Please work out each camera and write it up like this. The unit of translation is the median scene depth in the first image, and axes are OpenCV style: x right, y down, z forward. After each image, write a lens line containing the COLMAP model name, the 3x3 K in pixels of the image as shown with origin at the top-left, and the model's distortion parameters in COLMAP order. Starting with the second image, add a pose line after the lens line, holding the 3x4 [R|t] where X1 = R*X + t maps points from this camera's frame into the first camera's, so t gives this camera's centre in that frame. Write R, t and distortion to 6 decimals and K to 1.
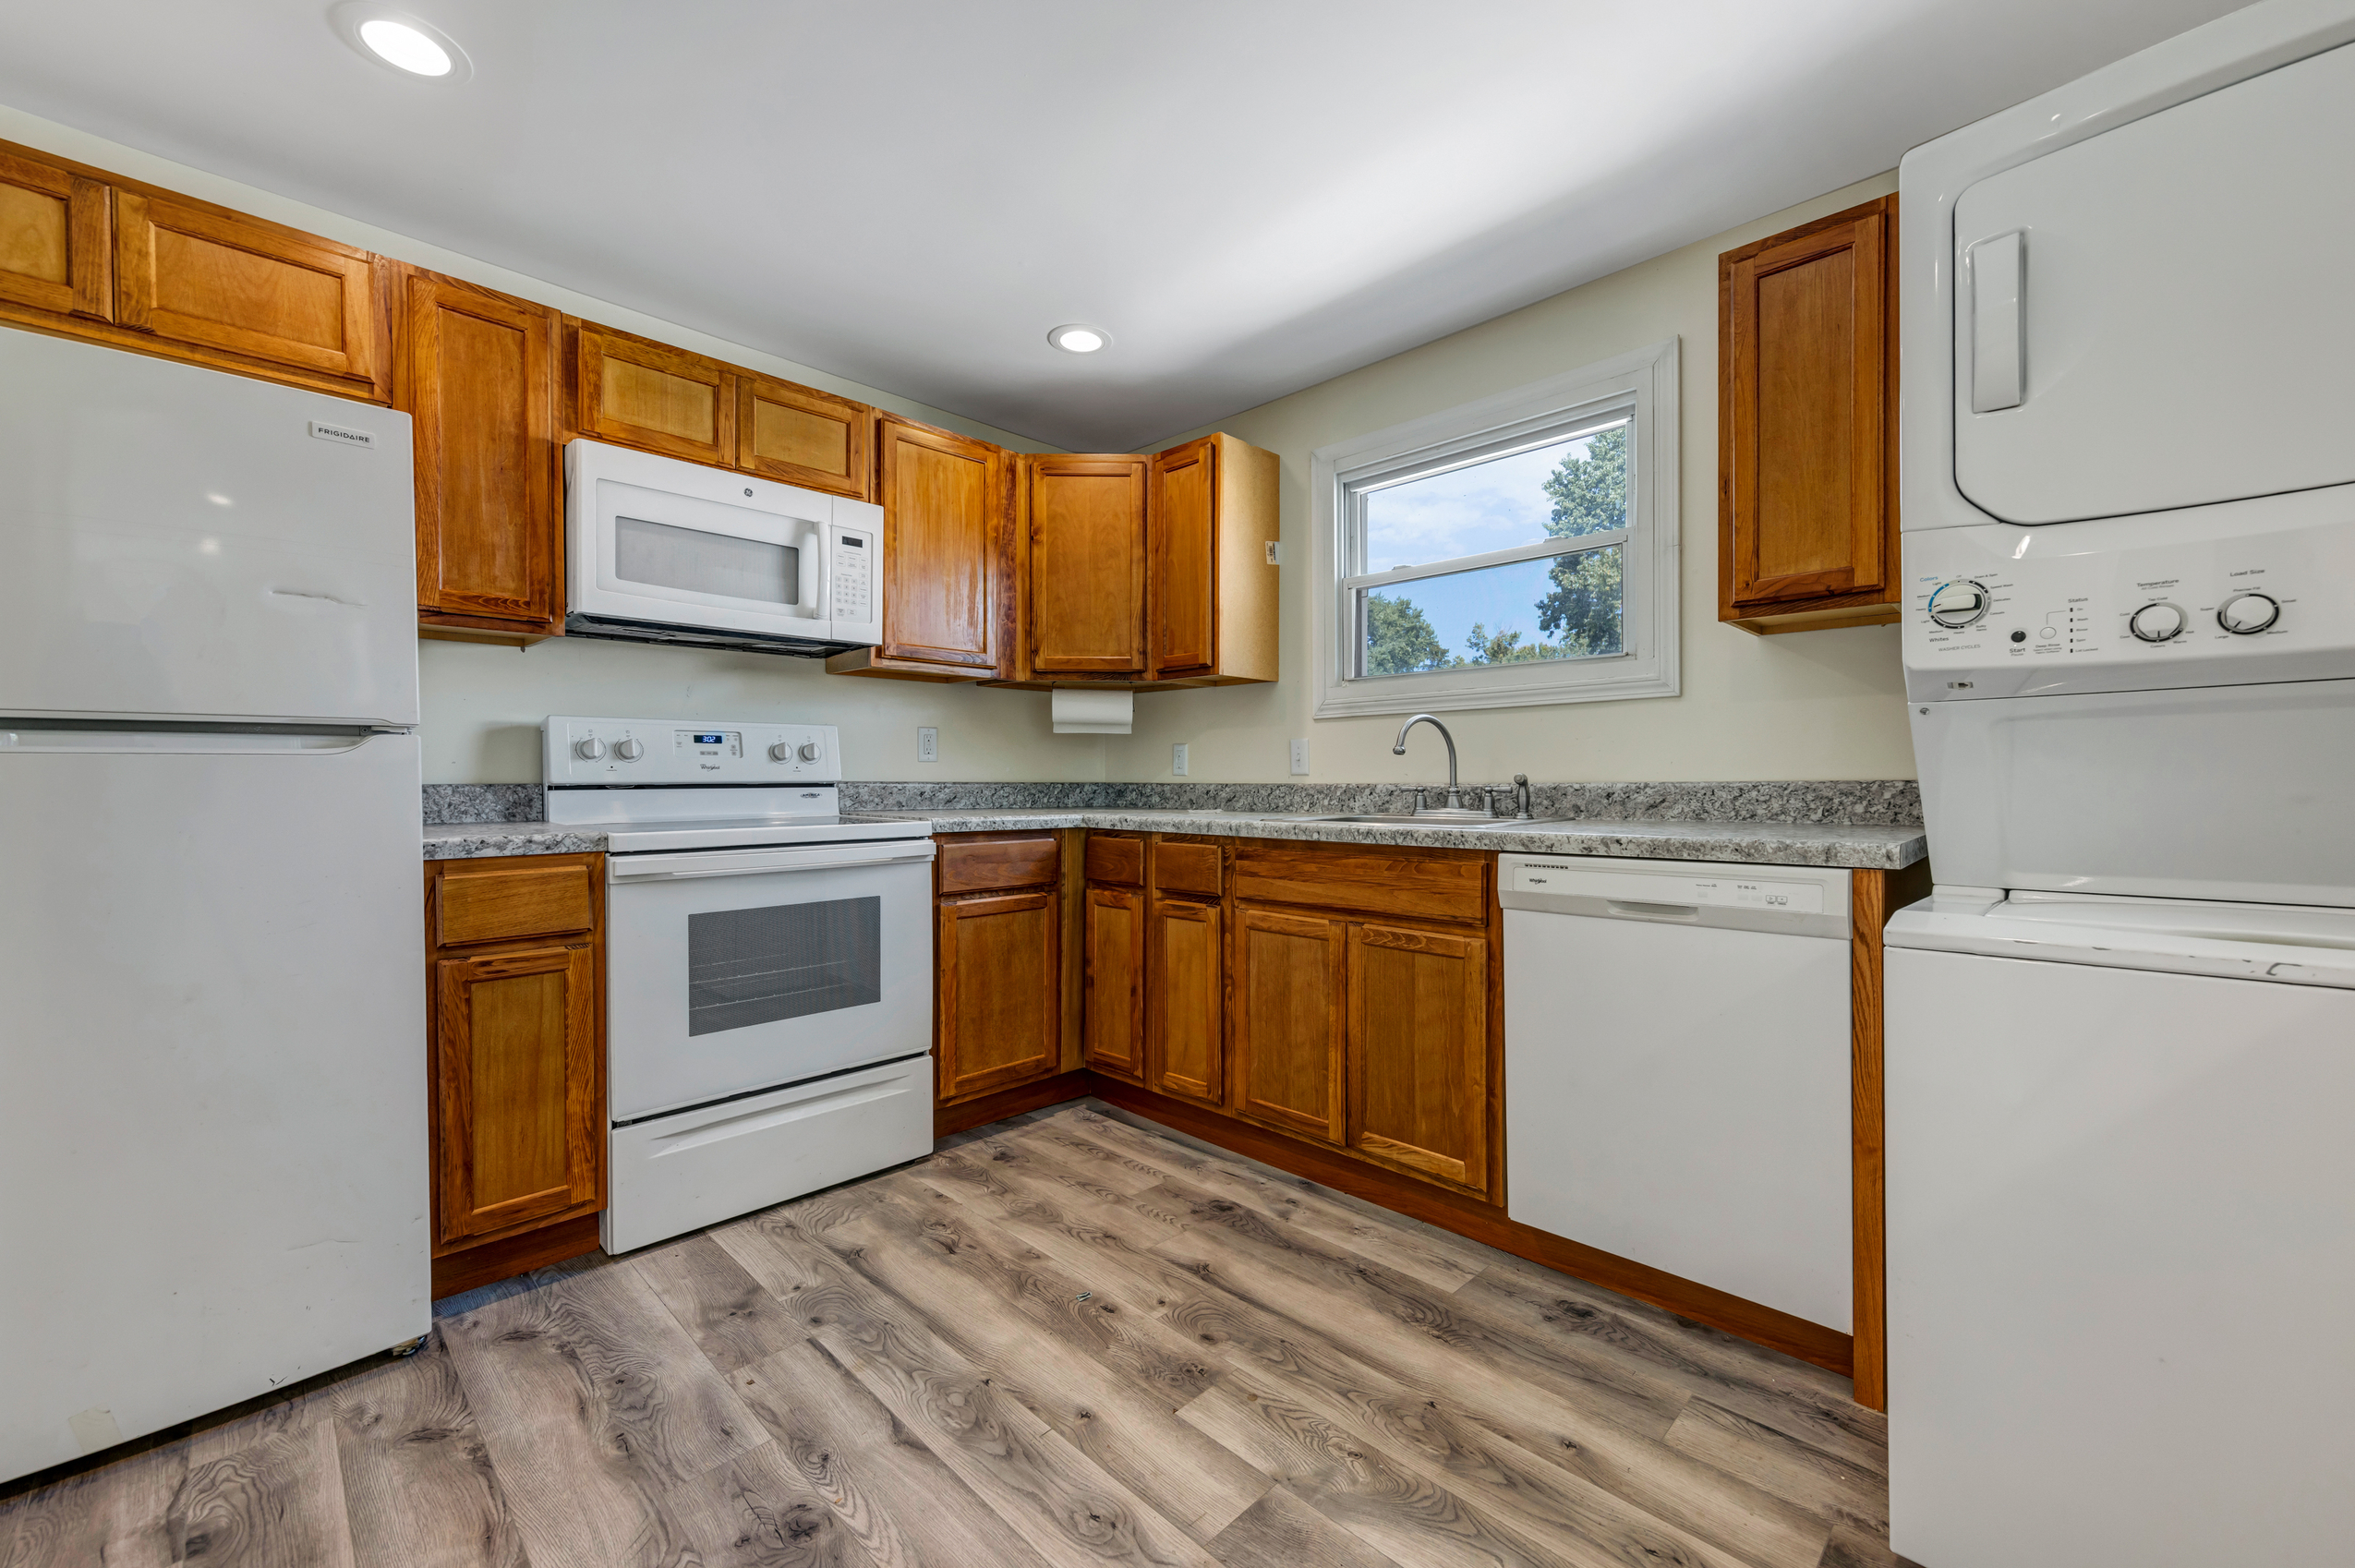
lens RADIAL K [[937.8, 0, 1188.6], [0, 937.8, 782.4], [0, 0, 1]] dist [0.008500, -0.001341]
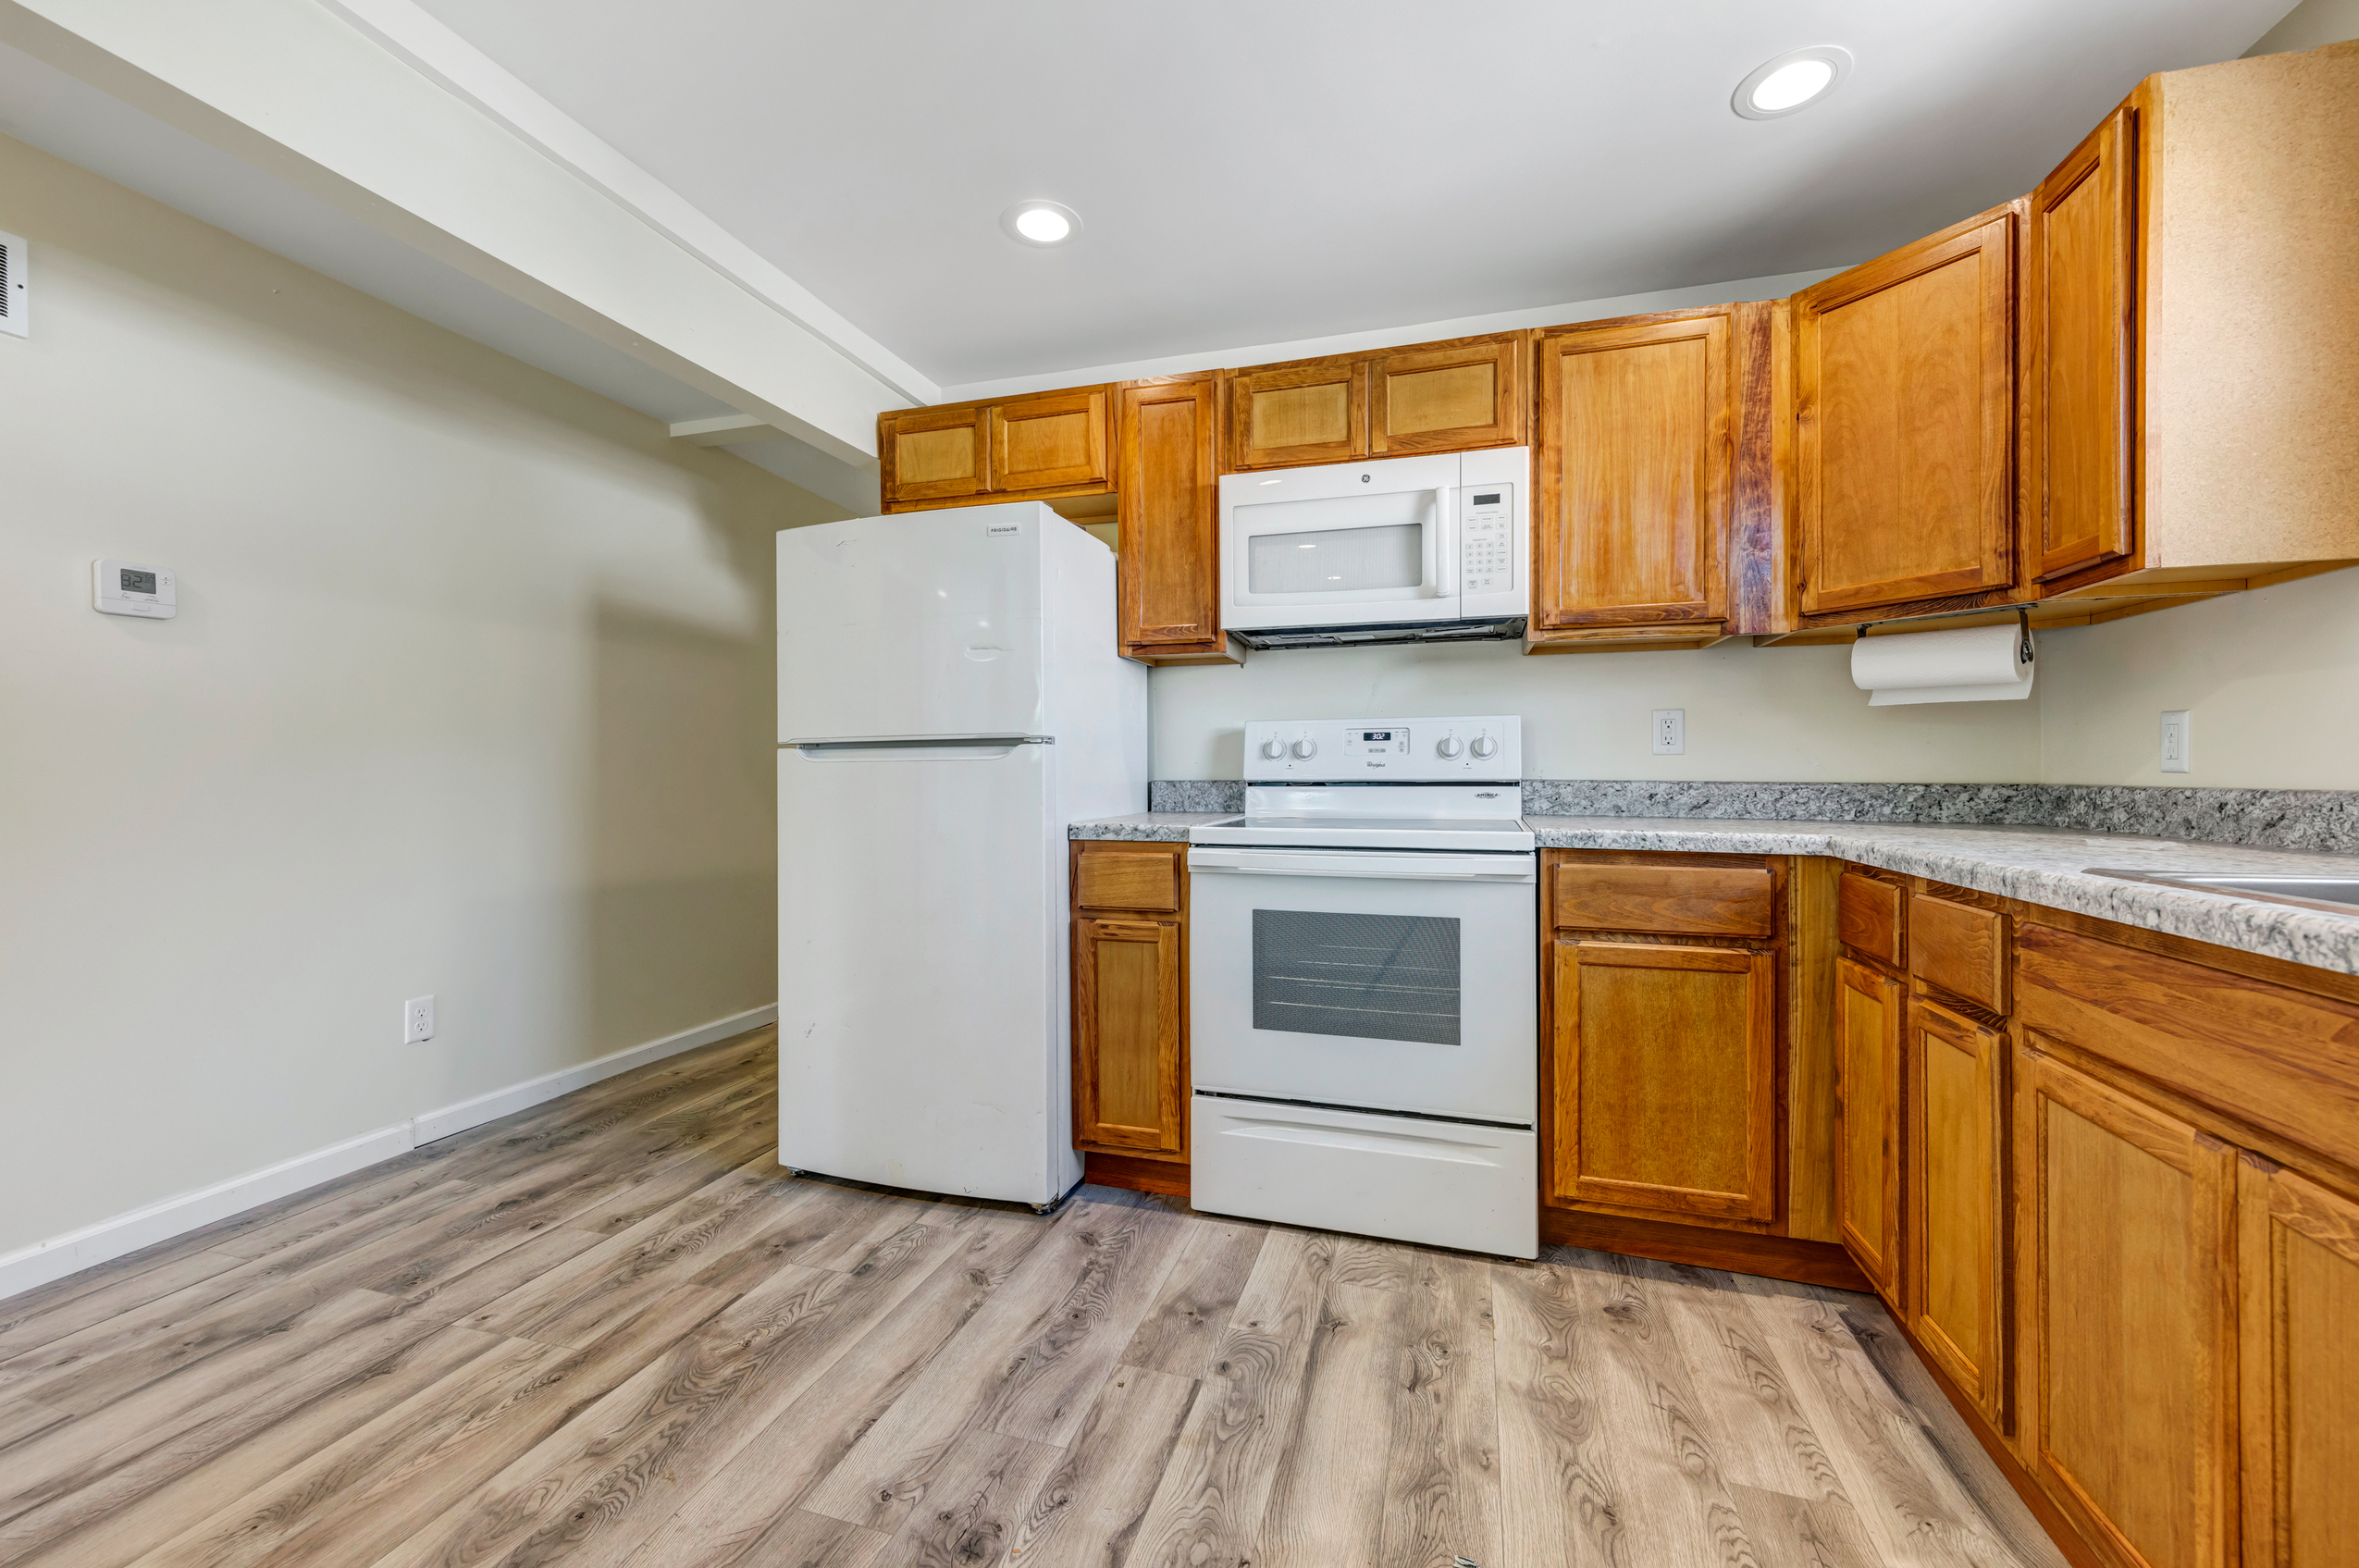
lens RADIAL K [[939.4, 0, 1176.6], [0, 939.4, 769.9], [0, 0, 1]] dist [0.008500, -0.001341]
pose [[0.454550, -0.002179, -0.890719, 0.314437], [-0.004129, 0.999981, -0.004554, -0.006220], [0.890712, 0.005748, 0.454532, 0.415272]]
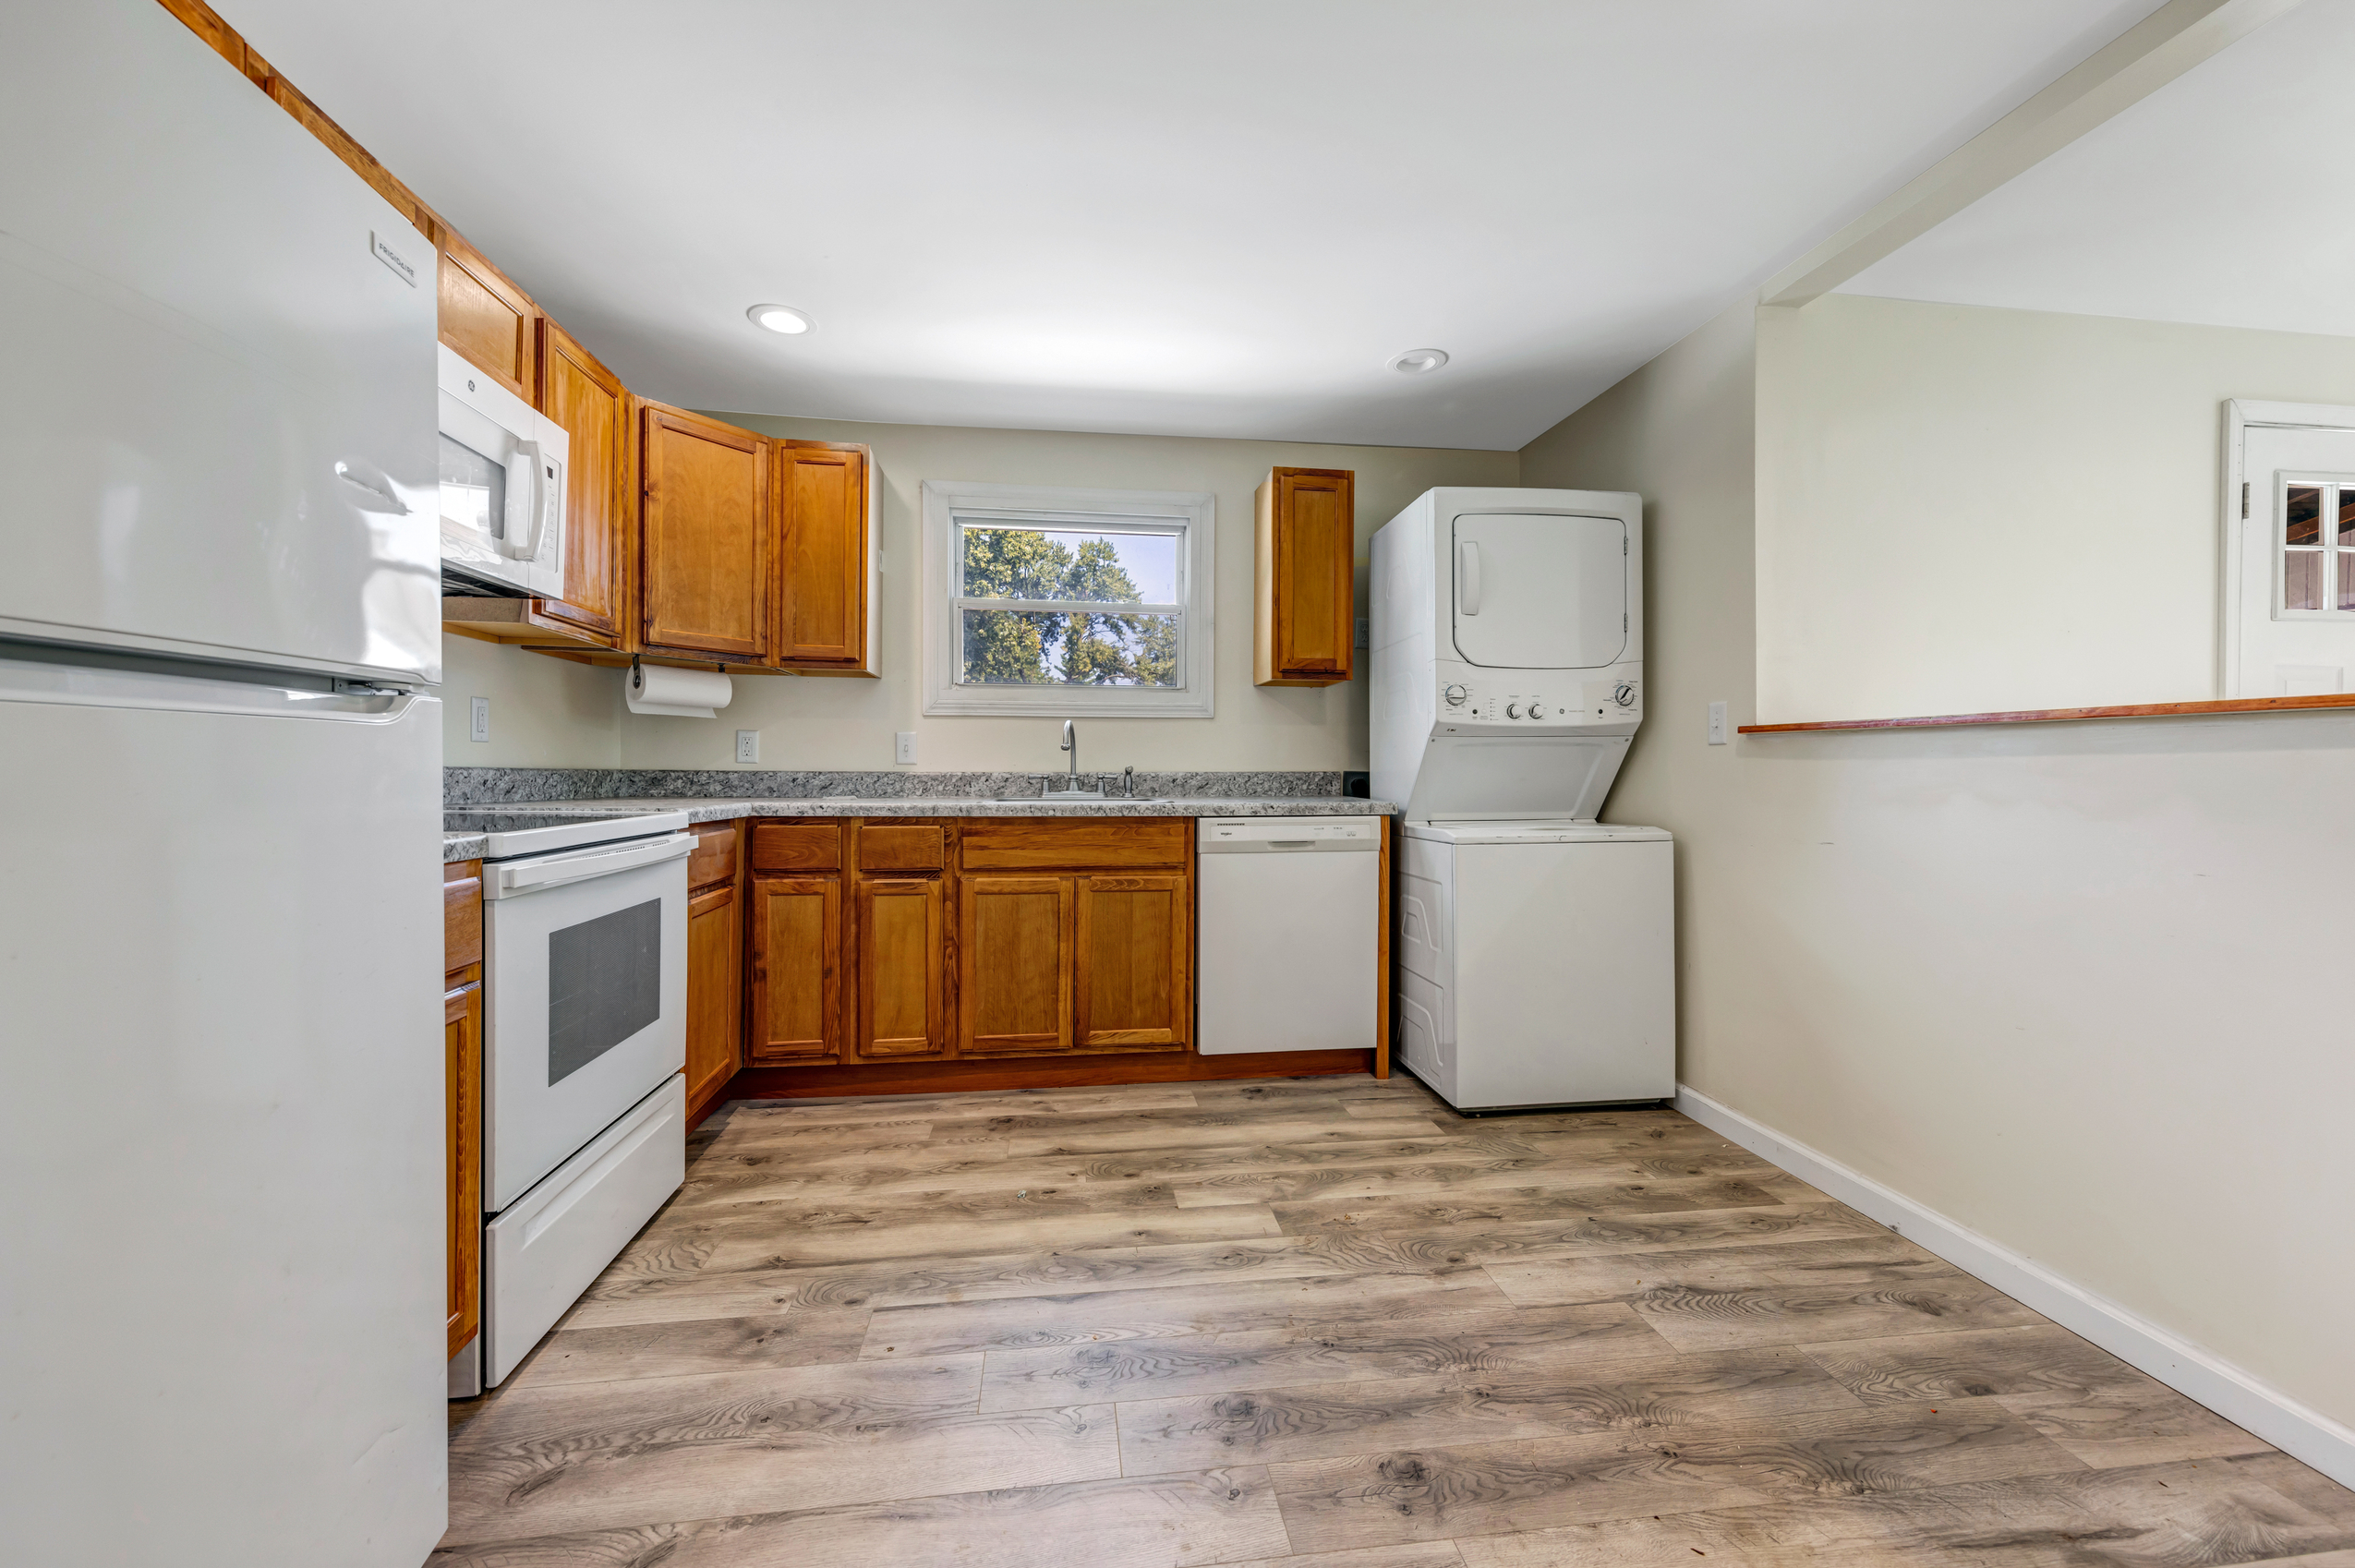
lens RADIAL K [[918.5, 0, 1190.5], [0, 918.5, 769.2], [0, 0, 1]] dist [0.010022, -0.000034]
pose [[0.604751, 0.007200, 0.796382, -0.750218], [-0.004362, 0.999974, -0.005728, 0.004119], [-0.796403, -0.000010, 0.604766, 0.088073]]
